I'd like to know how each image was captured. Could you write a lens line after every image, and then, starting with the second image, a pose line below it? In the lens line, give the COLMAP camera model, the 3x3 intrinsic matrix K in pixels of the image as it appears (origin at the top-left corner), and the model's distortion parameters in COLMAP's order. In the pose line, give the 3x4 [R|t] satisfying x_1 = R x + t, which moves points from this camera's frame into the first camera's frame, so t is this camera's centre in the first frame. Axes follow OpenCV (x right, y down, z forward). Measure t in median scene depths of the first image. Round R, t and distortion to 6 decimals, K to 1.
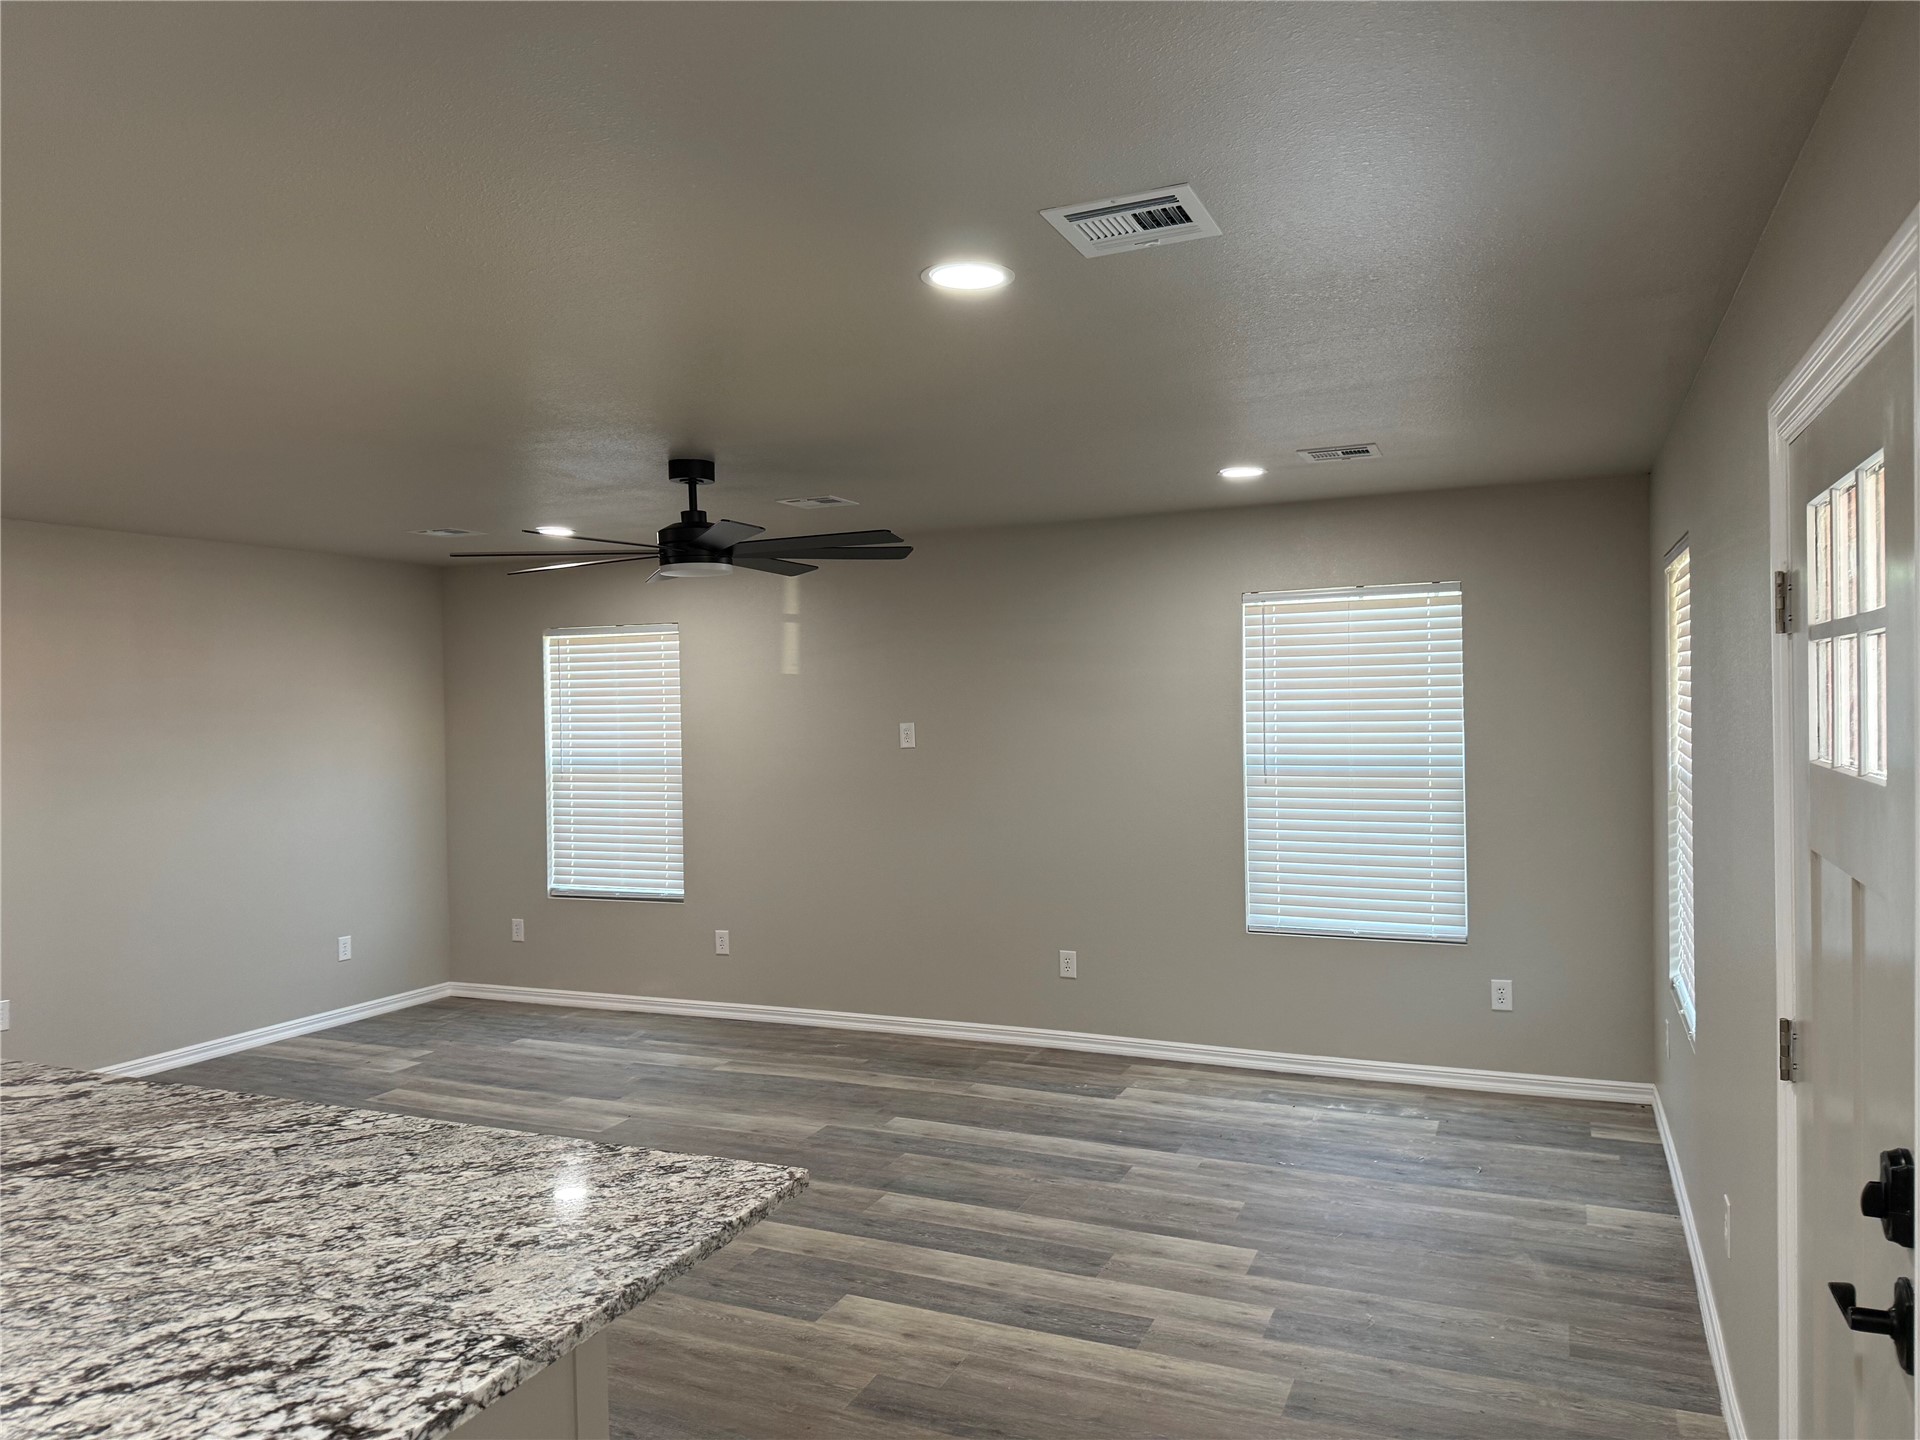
lens RADIAL K [[1361.6, 0, 957.6], [0, 1361.6, 713.2], [0, 0, 1]] dist [0.004083, -0.012116]
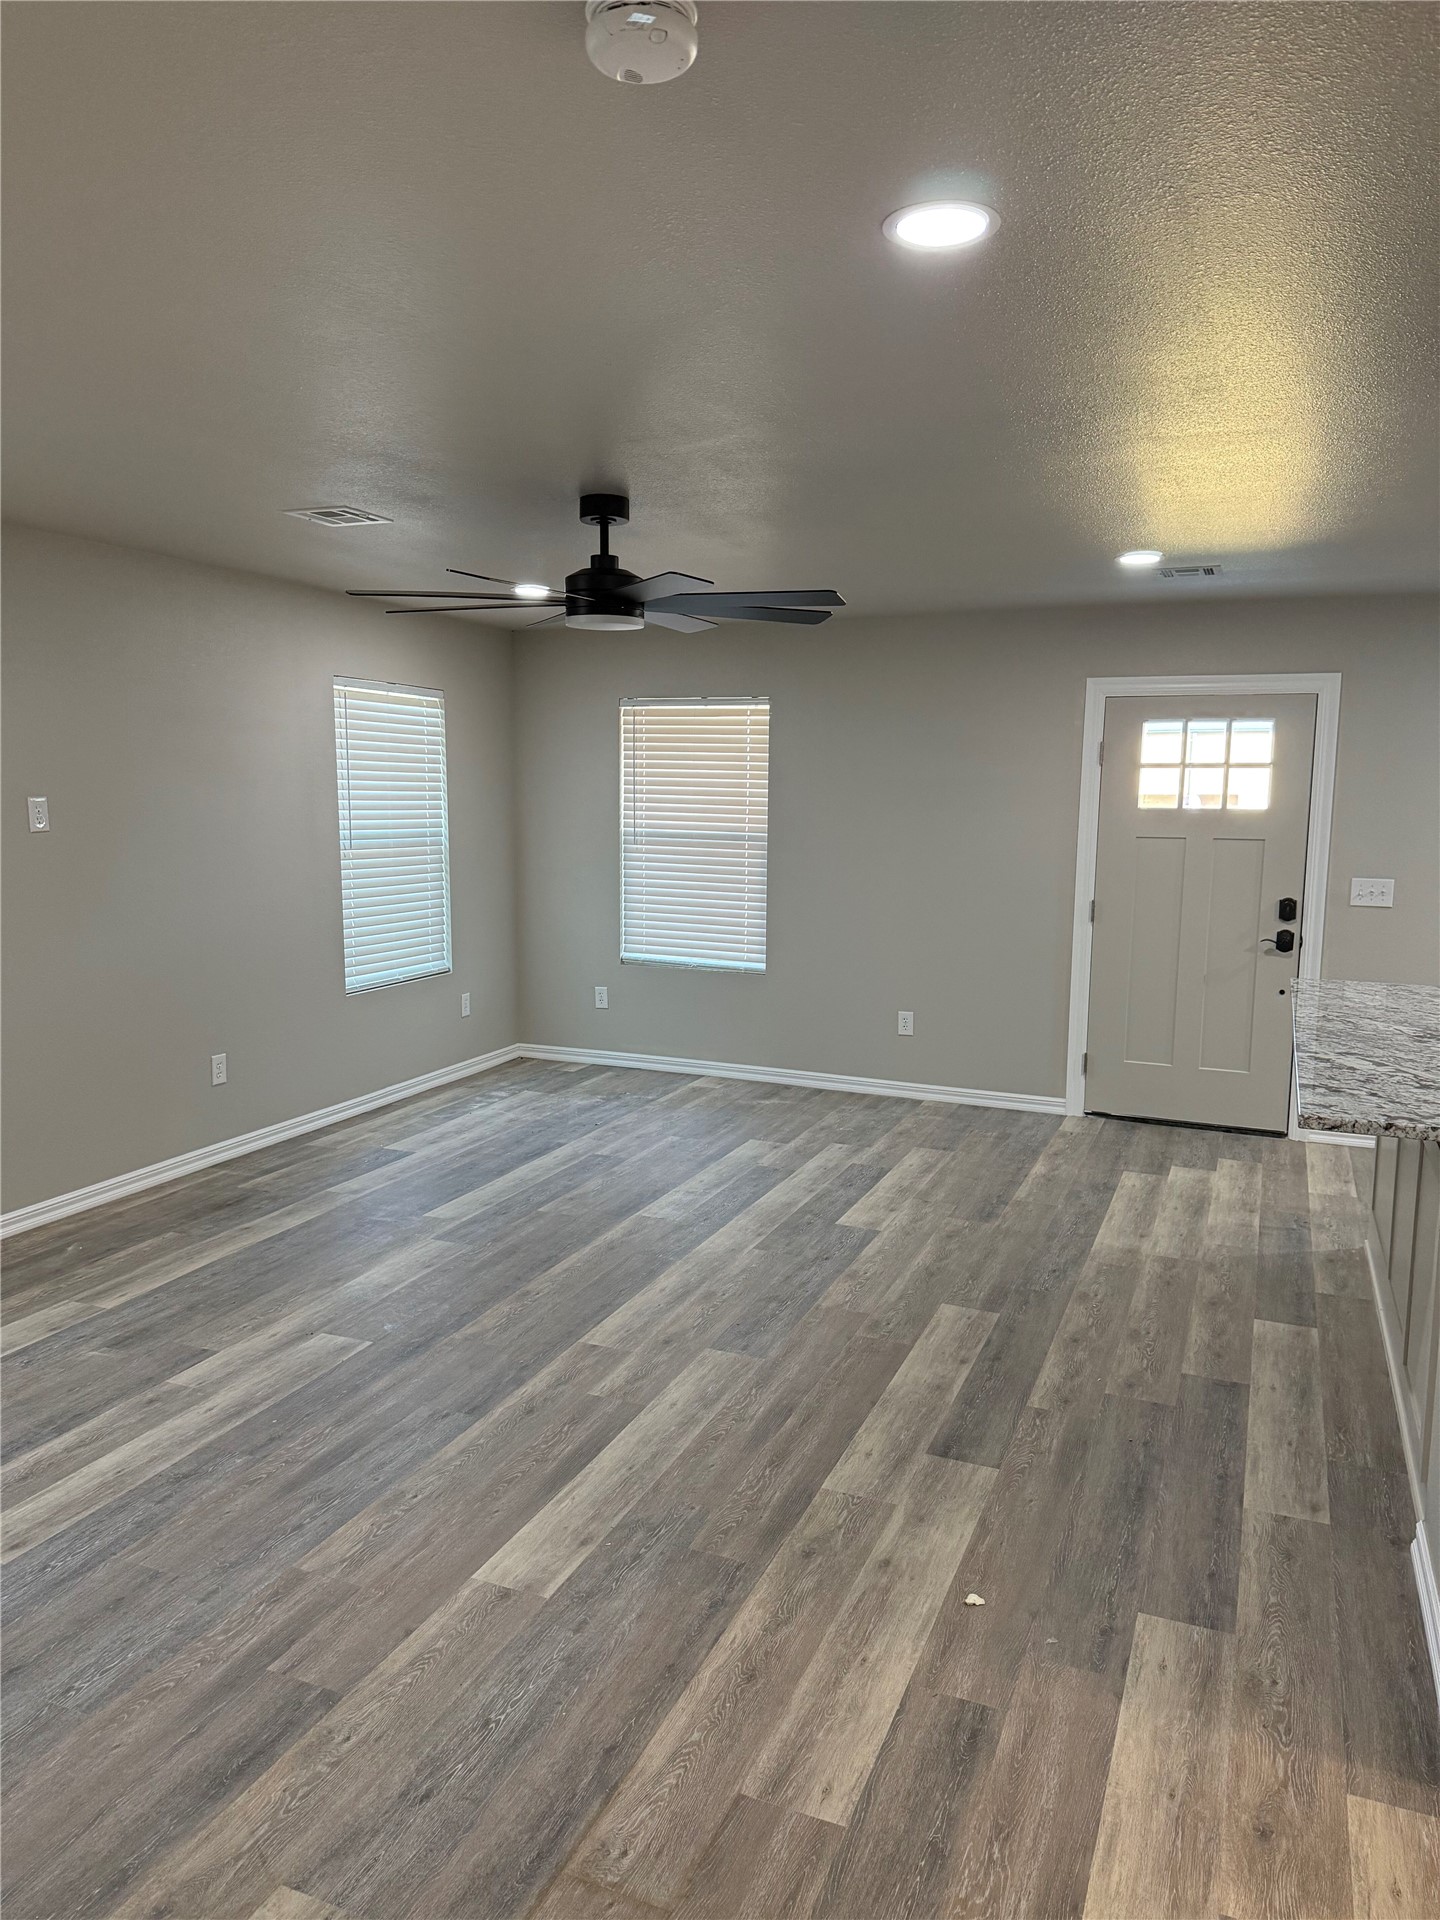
lens RADIAL K [[1361.6, 0, 720.9], [0, 1361.6, 971.3], [0, 0, 1]] dist [0.004083, -0.012116]
pose [[0.012759, -0.131468, 0.991238, -0.960856], [0.020405, 0.991147, 0.131194, 0.006877], [-0.999710, 0.018552, 0.015329, 0.769487]]
